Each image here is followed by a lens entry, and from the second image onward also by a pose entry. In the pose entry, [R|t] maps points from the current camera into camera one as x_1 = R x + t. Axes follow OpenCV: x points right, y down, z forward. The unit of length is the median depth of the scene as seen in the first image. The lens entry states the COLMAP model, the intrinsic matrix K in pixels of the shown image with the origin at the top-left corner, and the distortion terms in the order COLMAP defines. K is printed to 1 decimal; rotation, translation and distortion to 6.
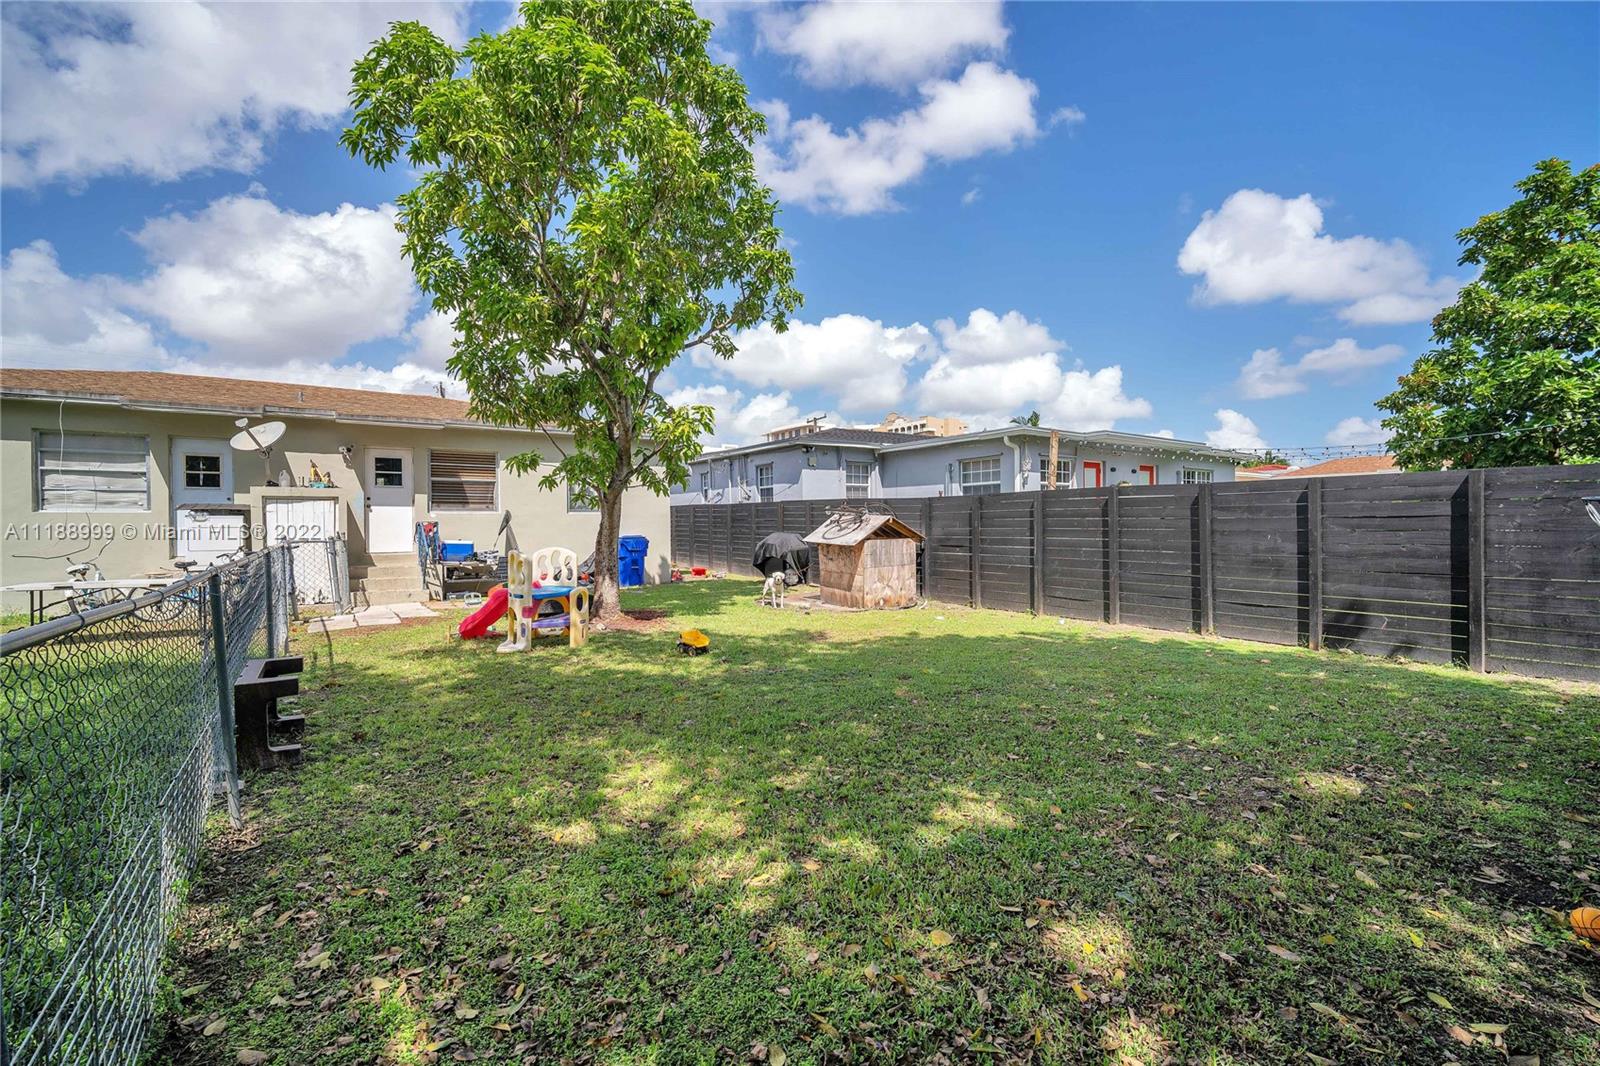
lens RADIAL K [[695.8, 0, 805.9], [0, 695.8, 539.8], [0, 0, 1]] dist [-0.014026, 0.002395]
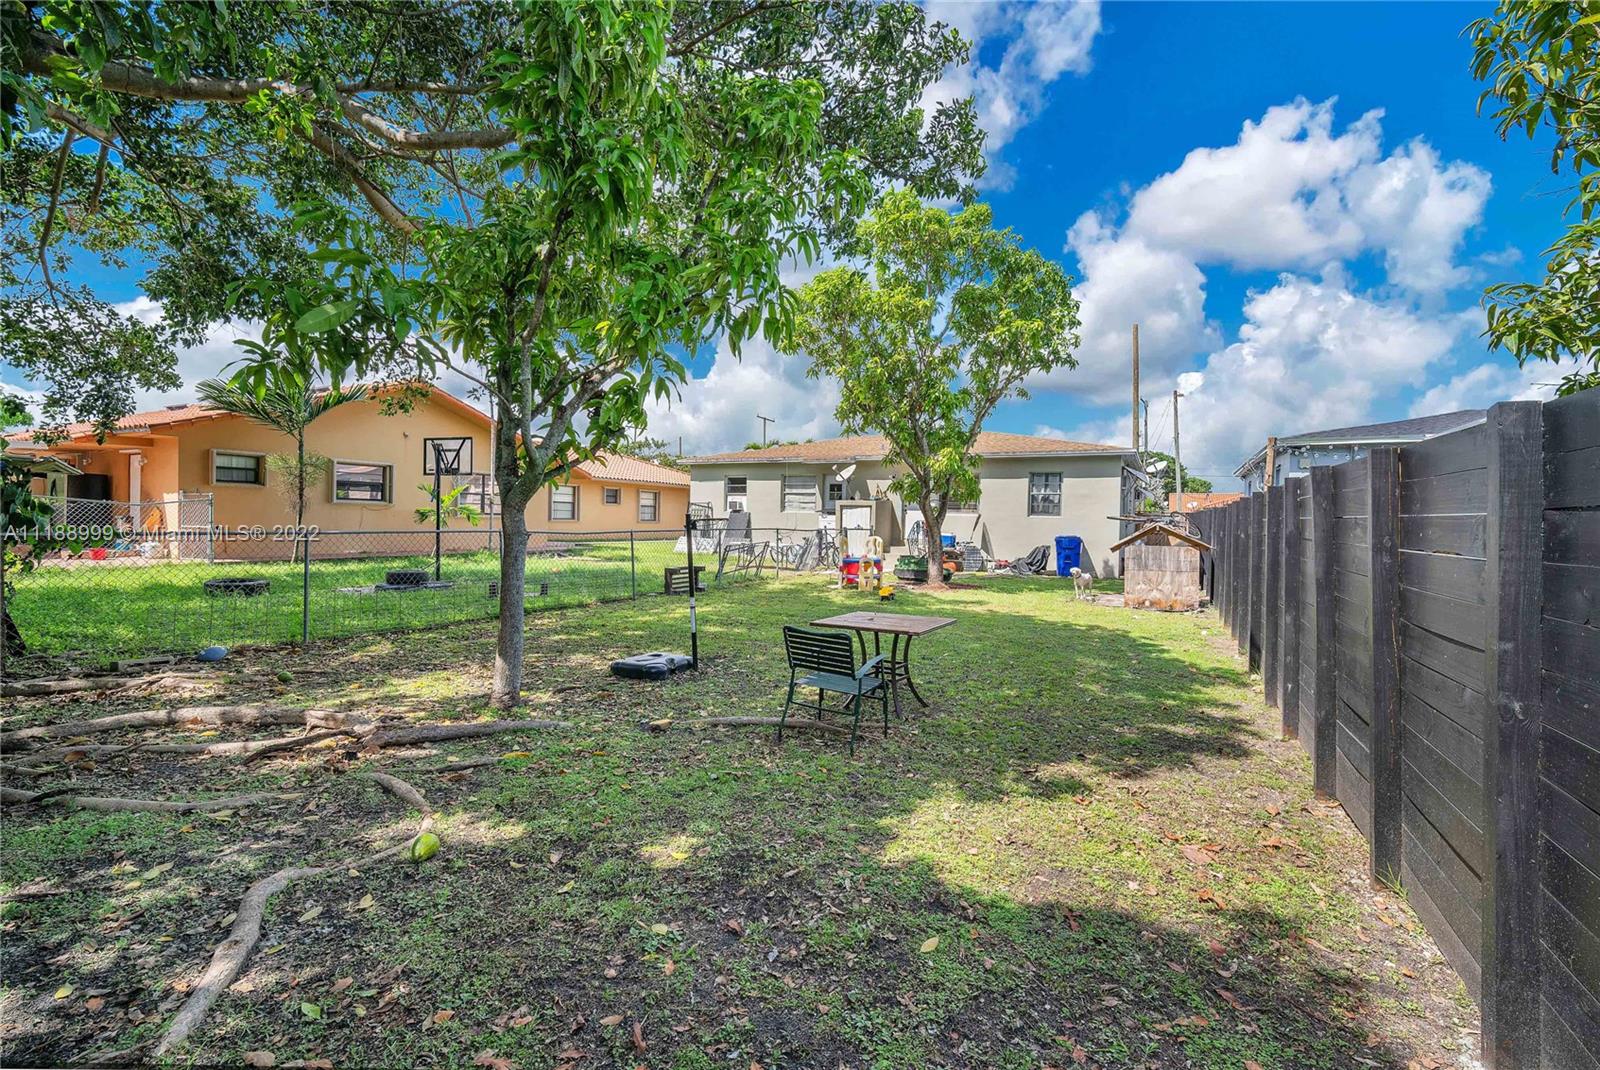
lens RADIAL K [[695.8, 0, 790.2], [0, 695.8, 530.3], [0, 0, 1]] dist [-0.014026, 0.002395]
pose [[0.439603, 0.035857, -0.897476, 0.879317], [-0.040034, 0.998992, 0.020304, -0.025680], [0.897300, 0.027004, 0.440595, 0.013785]]
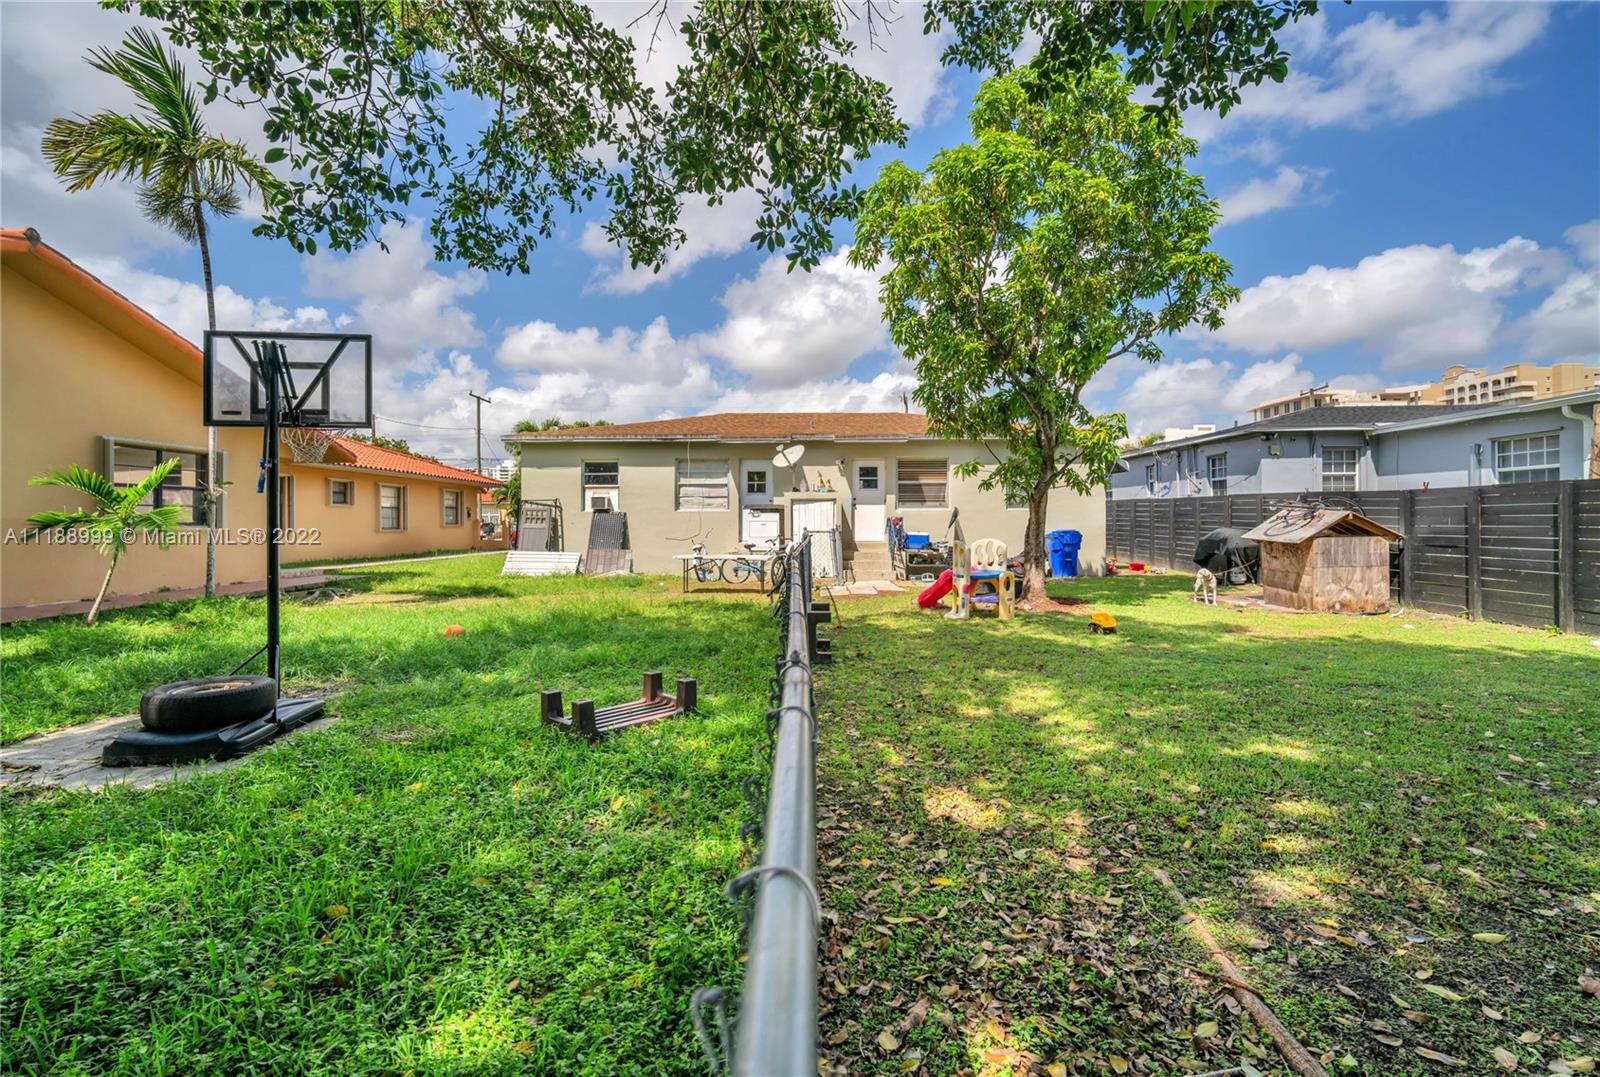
lens RADIAL K [[744.6, 0, 787.0], [0, 744.6, 536.2], [0, 0, 1]] dist [-0.013997, -0.000941]
pose [[0.803752, 0.016044, -0.594748, 0.108523], [-0.013644, 0.999871, 0.008533, -0.000212], [0.594808, 0.001256, 0.803867, -0.221566]]
